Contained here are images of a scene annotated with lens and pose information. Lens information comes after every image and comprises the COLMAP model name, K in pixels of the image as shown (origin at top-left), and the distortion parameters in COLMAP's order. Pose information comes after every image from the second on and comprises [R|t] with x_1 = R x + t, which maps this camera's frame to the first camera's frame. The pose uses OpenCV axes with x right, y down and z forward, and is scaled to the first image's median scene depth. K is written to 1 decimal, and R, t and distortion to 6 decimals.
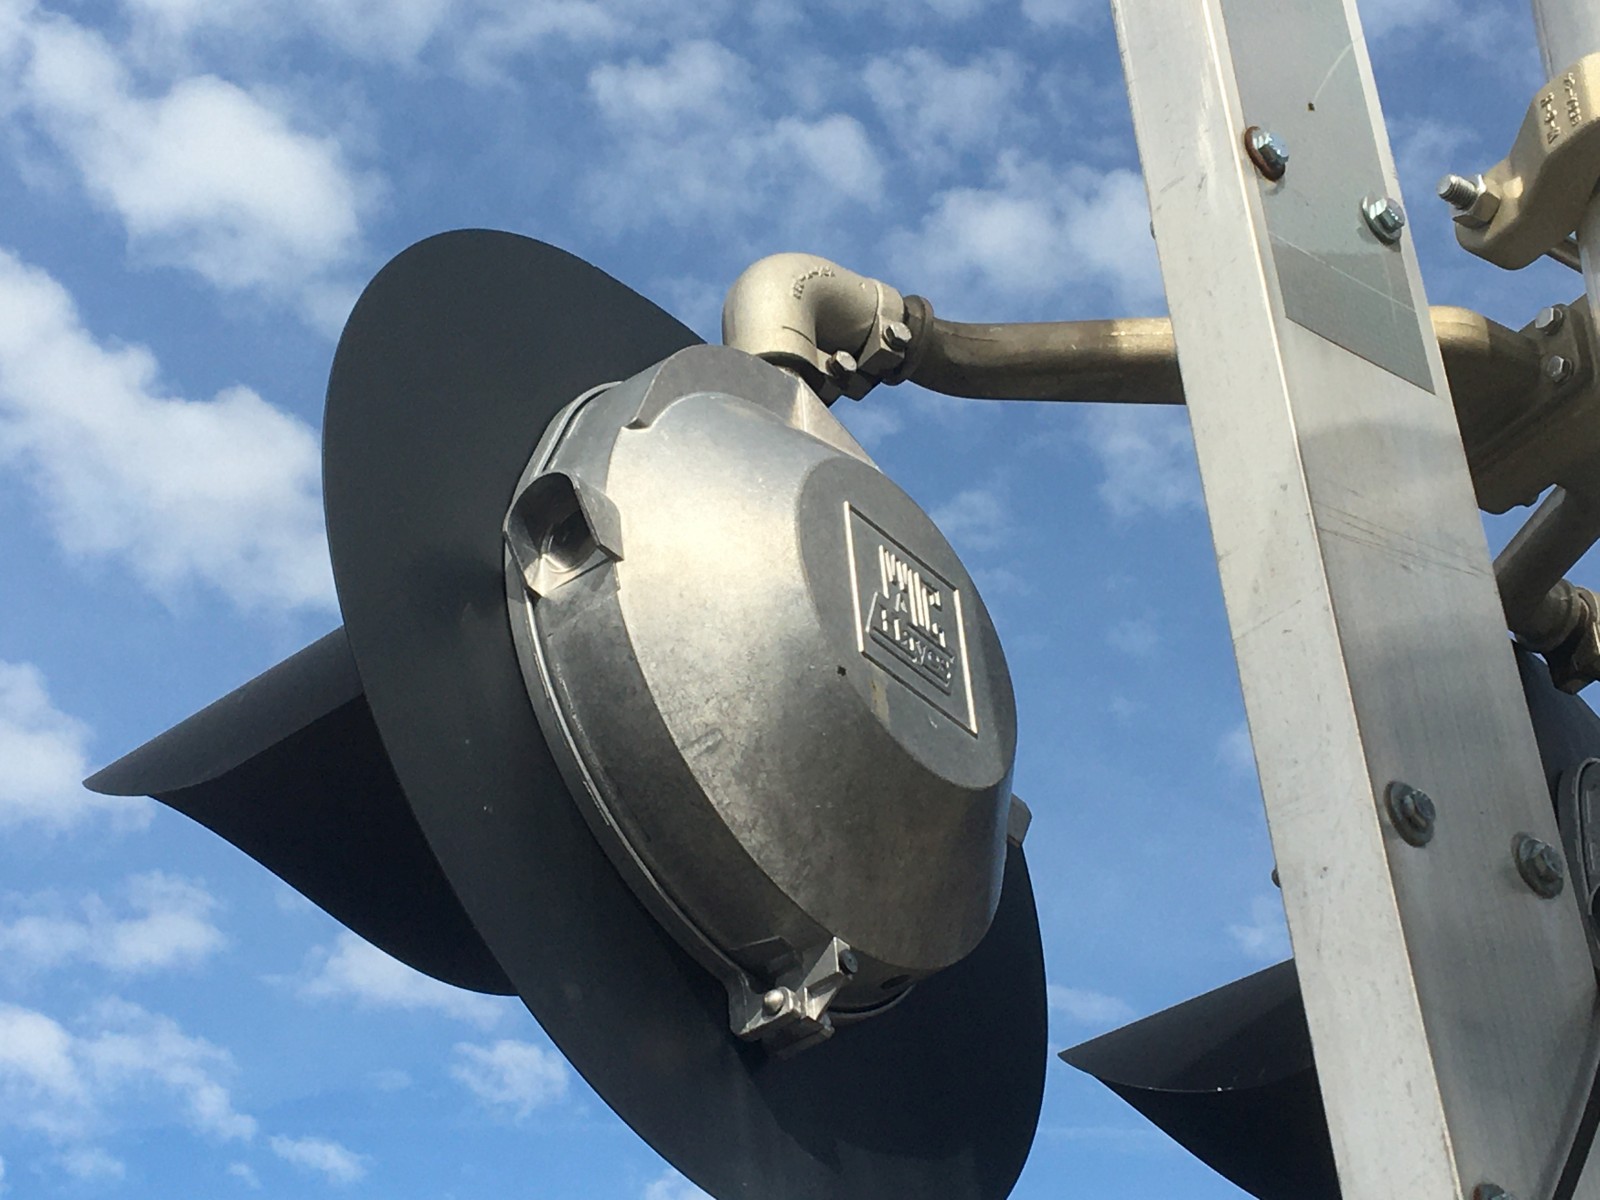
lens RADIAL K [[3210.4, 0, 800.0], [0, 3210.4, 600.0], [0, 0, 1]] dist [0.129267, 0.020887]
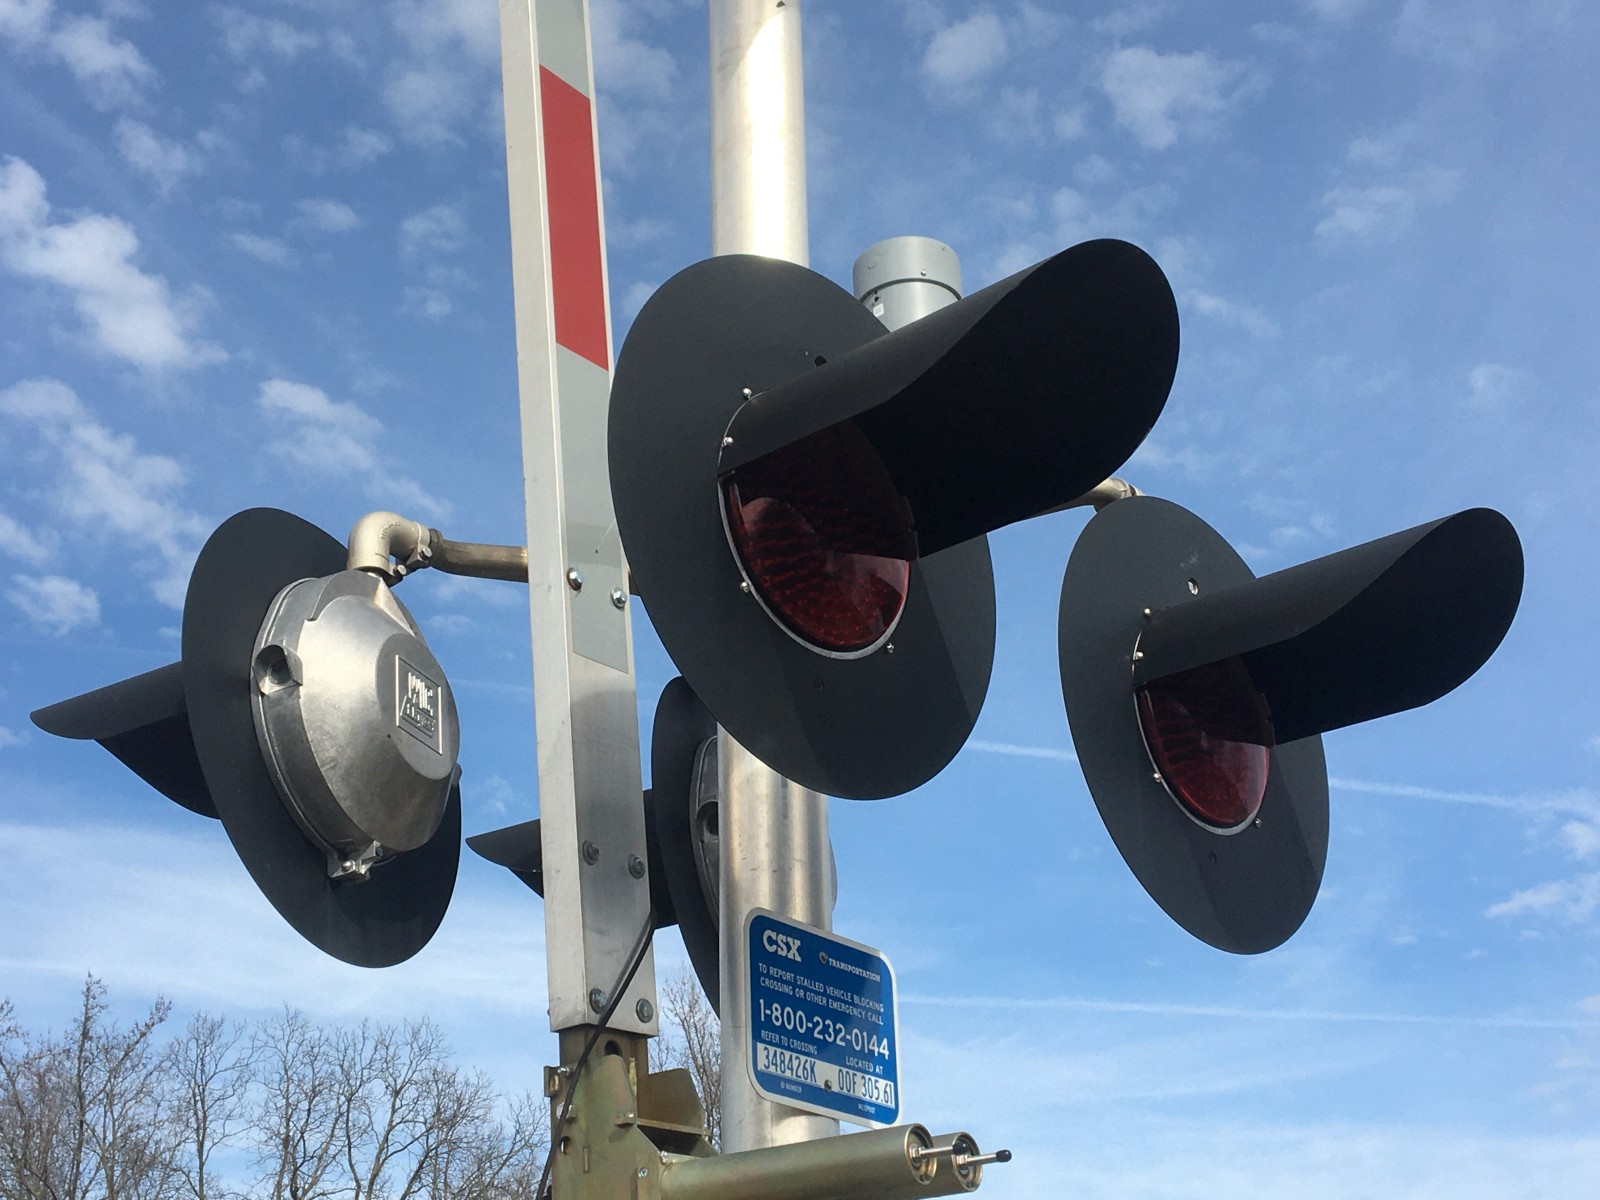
lens RADIAL K [[2199.7, 0, 800.0], [0, 2199.7, 600.0], [0, 0, 1]] dist [0.122101, 0.012175]
pose [[0.971290, 0.096360, 0.217508, -0.058839], [-0.120411, 0.987660, 0.100147, -0.284977], [-0.205173, -0.123462, 0.970907, -0.692275]]
